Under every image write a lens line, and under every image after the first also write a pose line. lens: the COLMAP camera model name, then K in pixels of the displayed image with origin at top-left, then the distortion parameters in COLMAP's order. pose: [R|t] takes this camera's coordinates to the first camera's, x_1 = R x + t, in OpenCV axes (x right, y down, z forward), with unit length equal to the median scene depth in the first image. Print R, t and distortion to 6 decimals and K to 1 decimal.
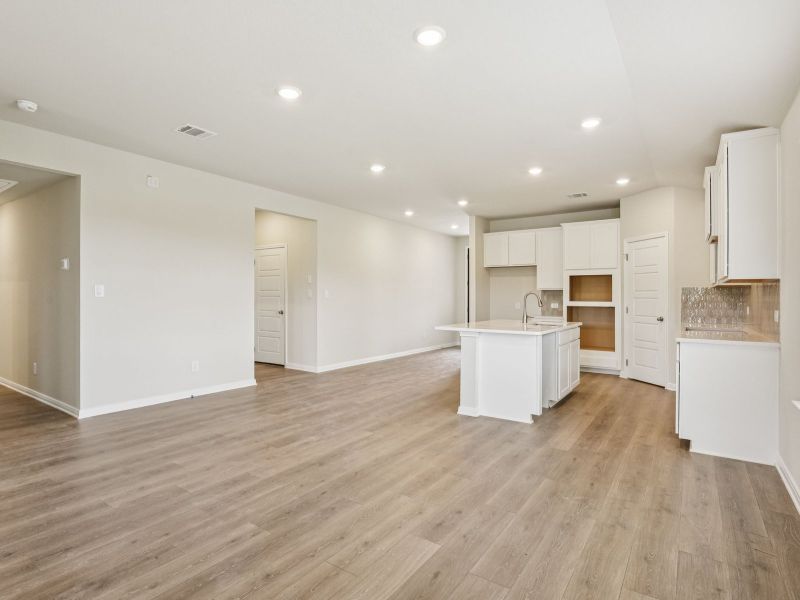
lens RADIAL K [[429.4, 0, 398.8], [0, 429.4, 299.1], [0, 0, 1]] dist [-0.018000, -0.000822]
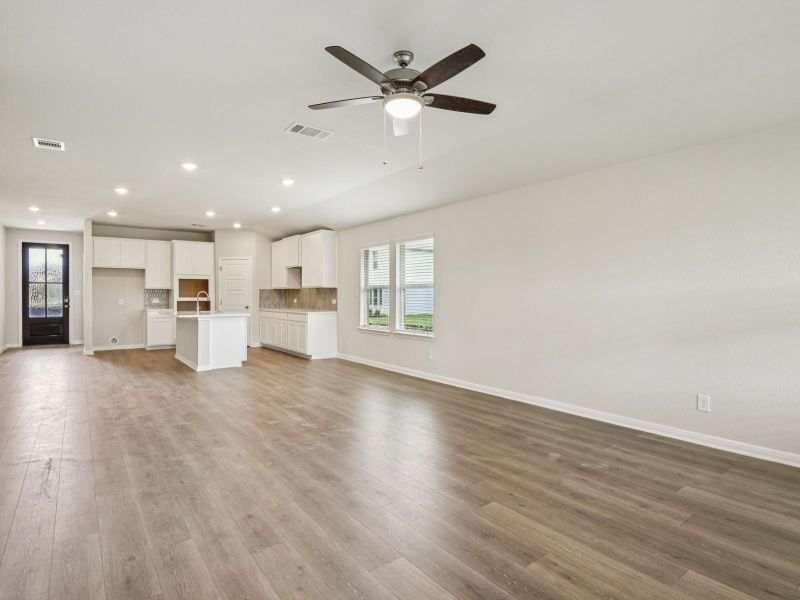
lens RADIAL K [[429.4, 0, 398.8], [0, 429.4, 299.1], [0, 0, 1]] dist [-0.018000, -0.000822]
pose [[0.318220, -0.013902, 0.947915, -1.146688], [0.004443, 0.999903, 0.013173, -0.007782], [-0.948006, 0.000019, 0.318251, -0.179134]]
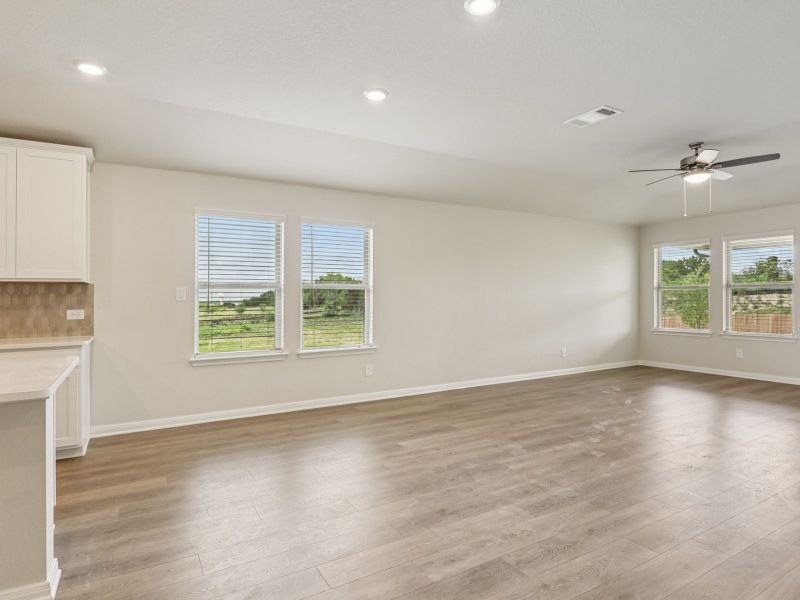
lens RADIAL K [[460.6, 0, 398.4], [0, 460.6, 295.8], [0, 0, 1]] dist [0.001490, -0.020247]
pose [[-0.903493, 0.003069, 0.428593, -0.347028], [0.004856, 0.999983, 0.003077, -0.008757], [-0.428576, 0.004861, -0.903493, 1.322108]]
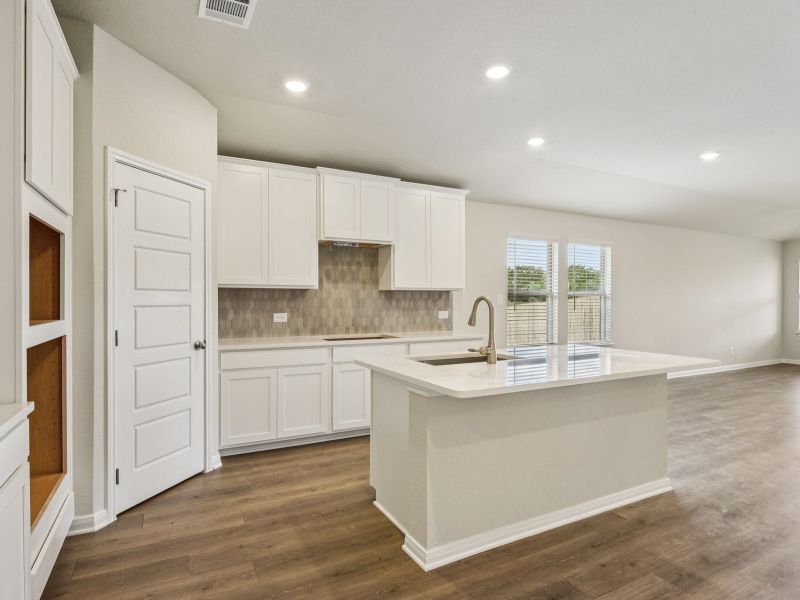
lens RADIAL K [[443.0, 0, 392.3], [0, 443.0, 301.6], [0, 0, 1]] dist [-0.001323, -0.017709]
pose [[-0.877082, -0.000444, 0.480341, 0.203320], [0.000830, 0.999997, 0.002438, -0.009528], [-0.480341, 0.002537, -0.877078, 1.884068]]
